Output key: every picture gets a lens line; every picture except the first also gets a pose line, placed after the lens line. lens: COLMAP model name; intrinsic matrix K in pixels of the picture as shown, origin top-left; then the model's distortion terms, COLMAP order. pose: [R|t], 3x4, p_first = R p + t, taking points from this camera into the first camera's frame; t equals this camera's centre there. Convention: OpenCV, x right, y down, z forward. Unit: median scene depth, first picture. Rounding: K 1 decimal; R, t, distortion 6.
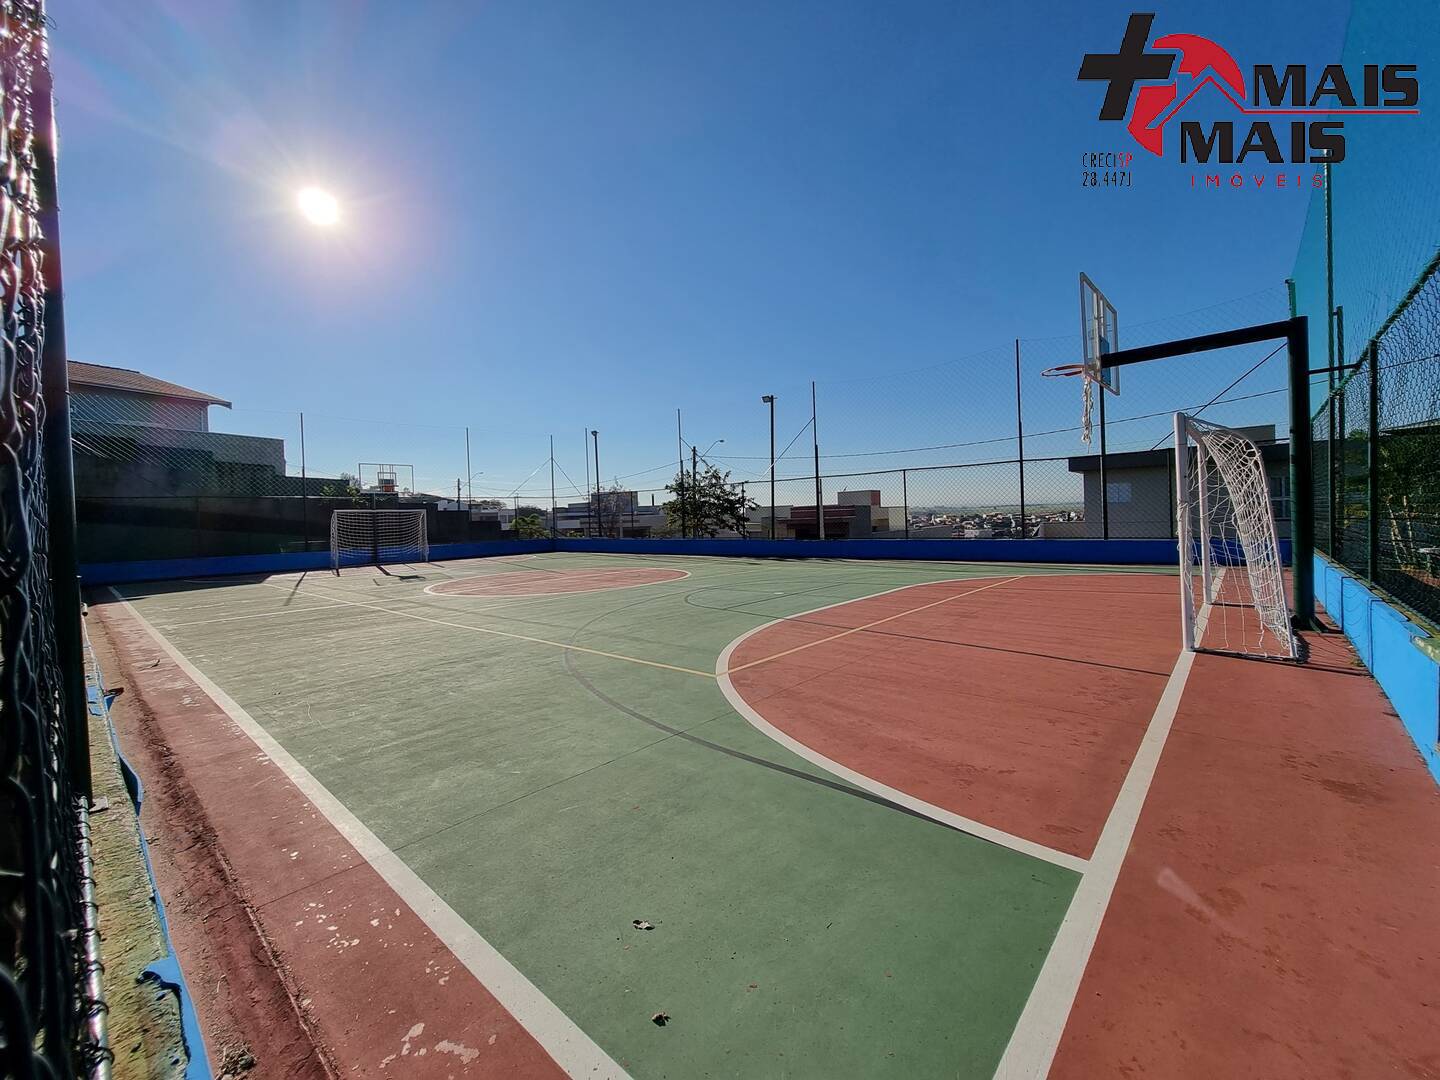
lens RADIAL K [[598.3, 0, 713.9], [0, 598.3, 532.6], [0, 0, 1]] dist [-0.006358, 0.002975]
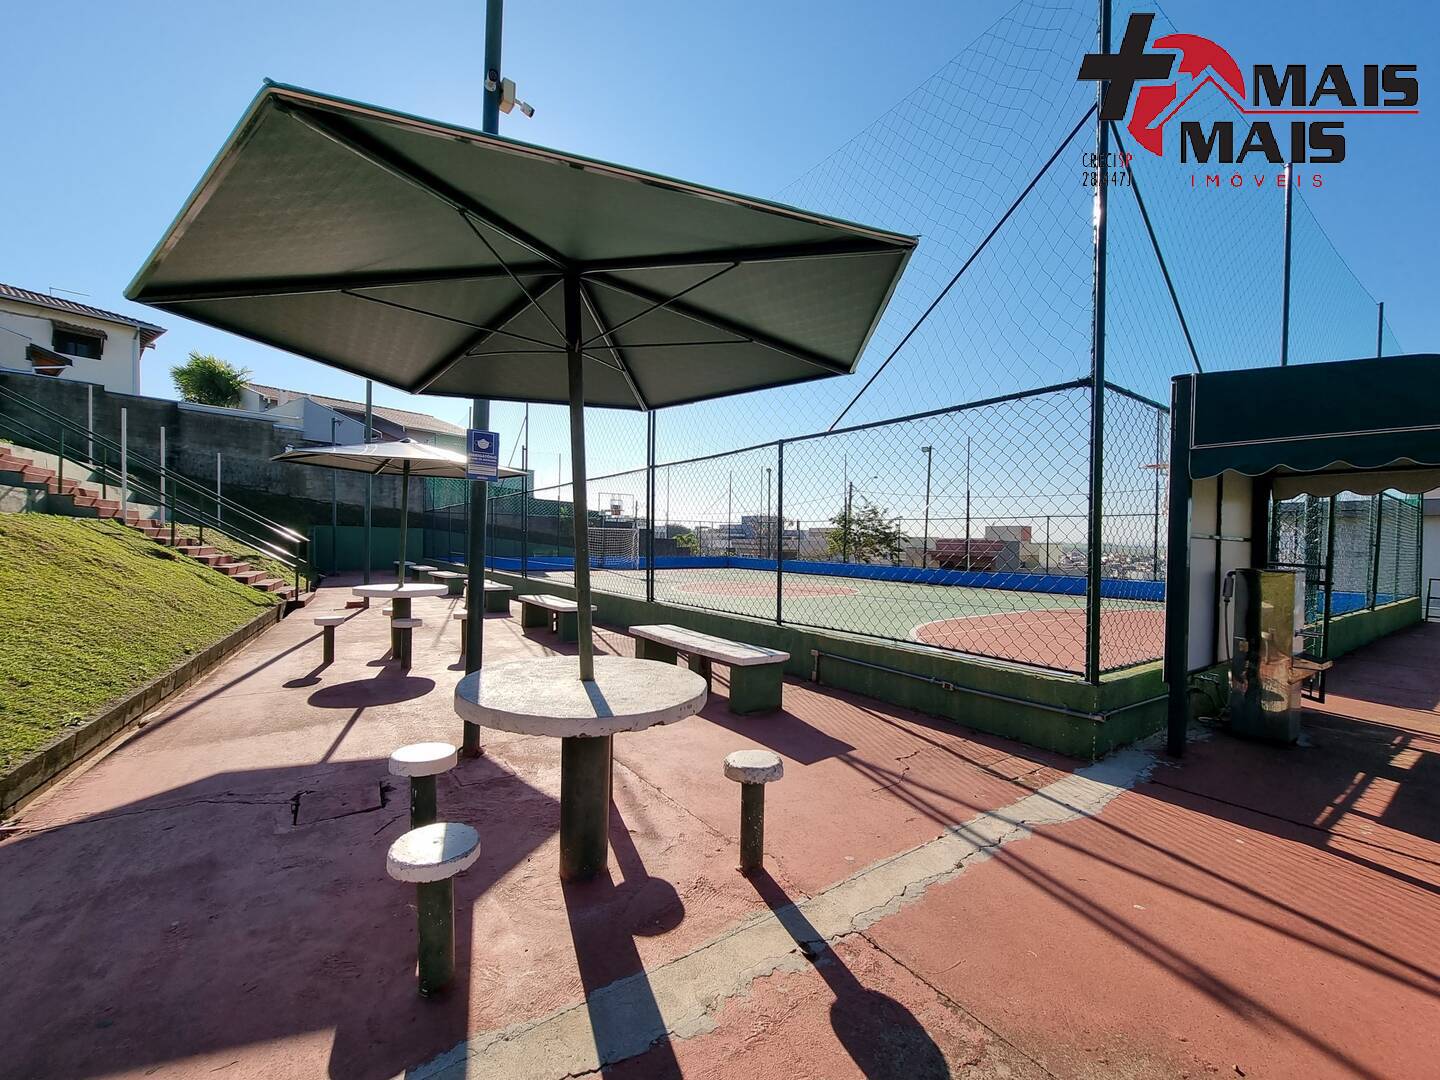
lens RADIAL K [[598.3, 0, 711.5], [0, 598.3, 544.3], [0, 0, 1]] dist [-0.006358, 0.002975]
pose [[0.973635, 0.051338, -0.222259, -0.042338], [-0.055011, 0.998432, -0.010362, -0.001054], [0.221379, 0.022316, 0.974933, -0.196718]]
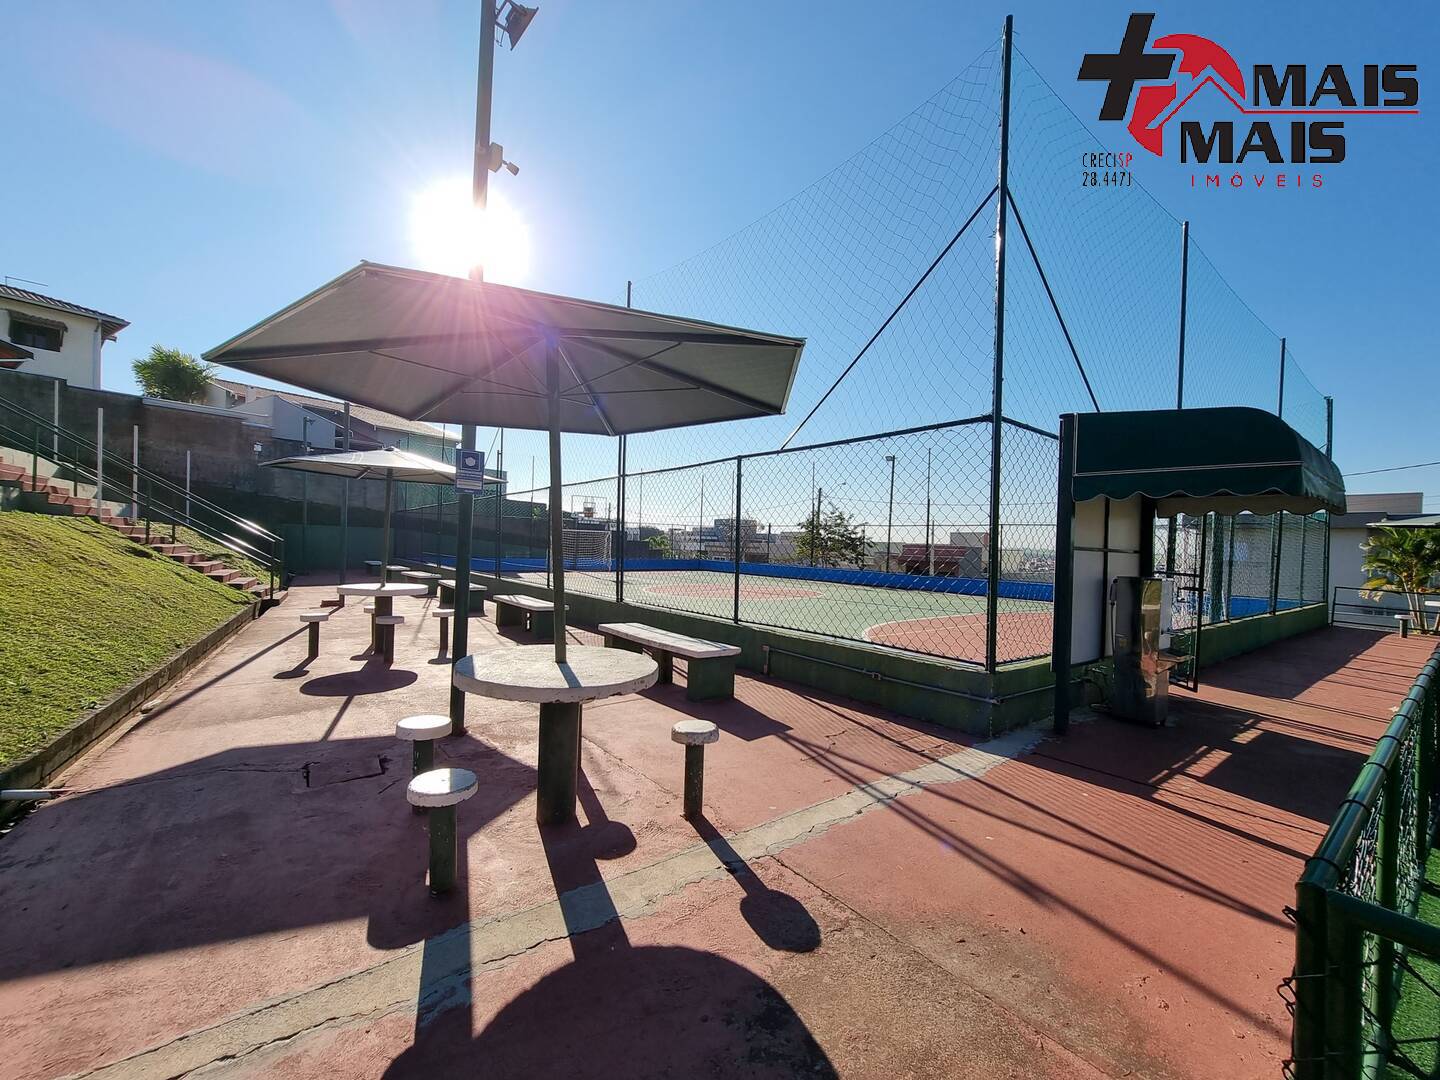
lens RADIAL K [[598.3, 0, 711.8], [0, 598.3, 546.0], [0, 0, 1]] dist [-0.006358, 0.002975]
pose [[0.981927, 0.062284, -0.178721, -0.032207], [-0.065836, 0.997732, -0.014008, -0.002631], [0.177443, 0.025521, 0.983800, -0.220537]]
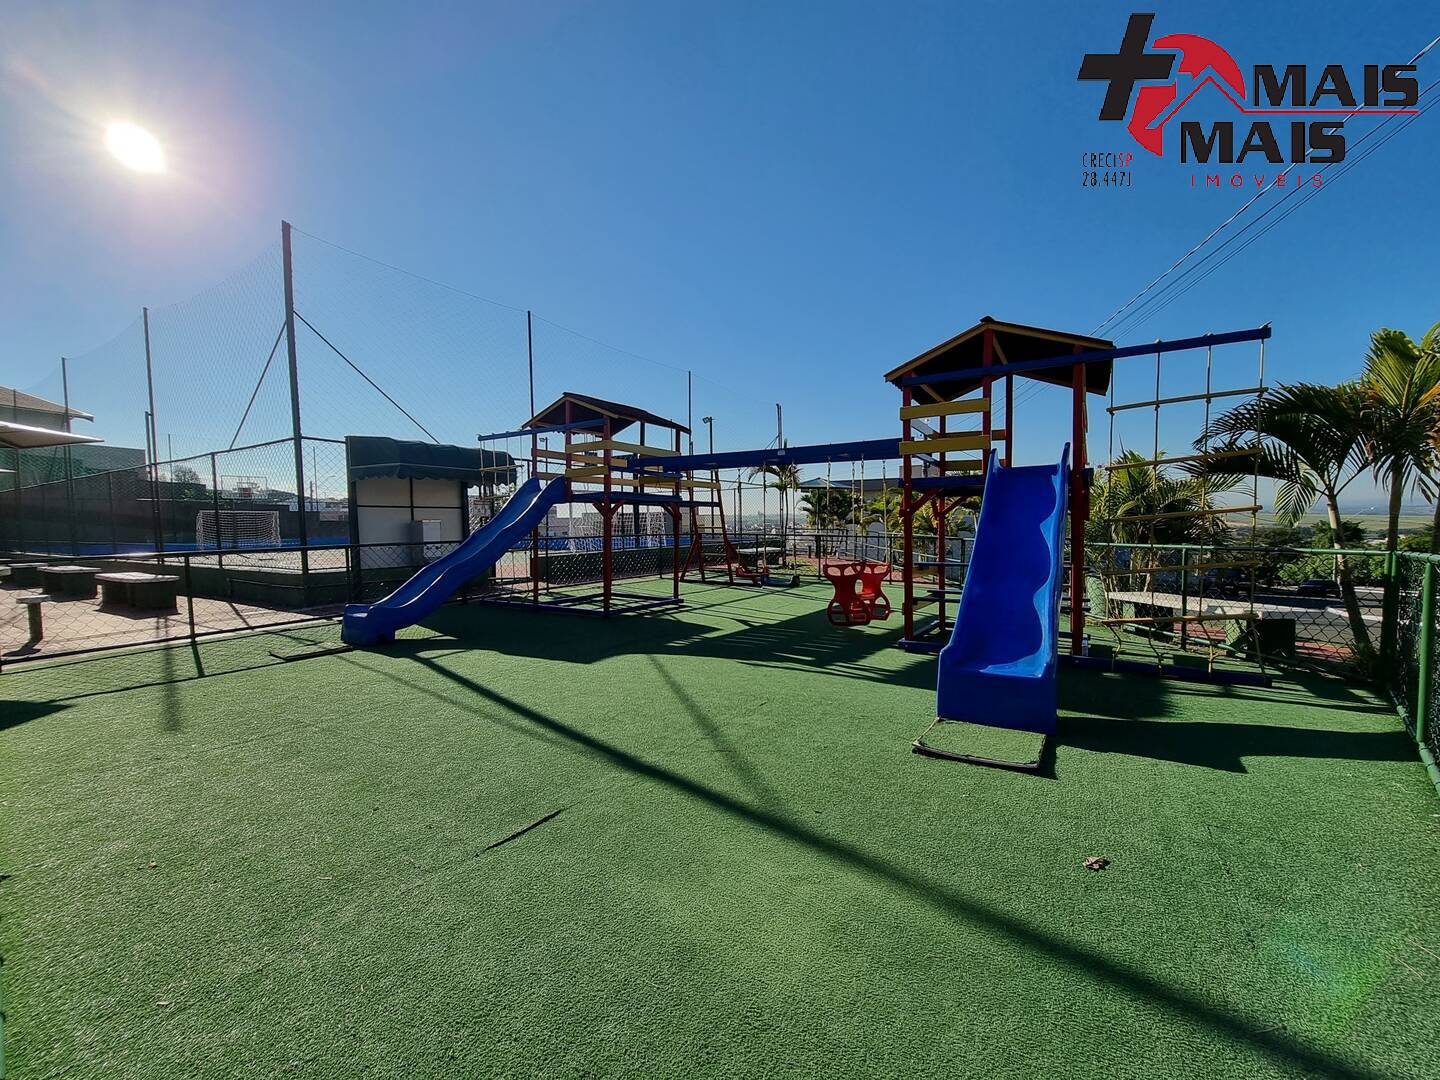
lens RADIAL K [[598.3, 0, 706.1], [0, 598.3, 549.7], [0, 0, 1]] dist [-0.006358, 0.002975]
pose [[0.984733, 0.010082, 0.173780, 0.194937], [-0.014087, 0.999662, 0.021830, 0.003612], [-0.173501, -0.023945, 0.984542, -0.410688]]
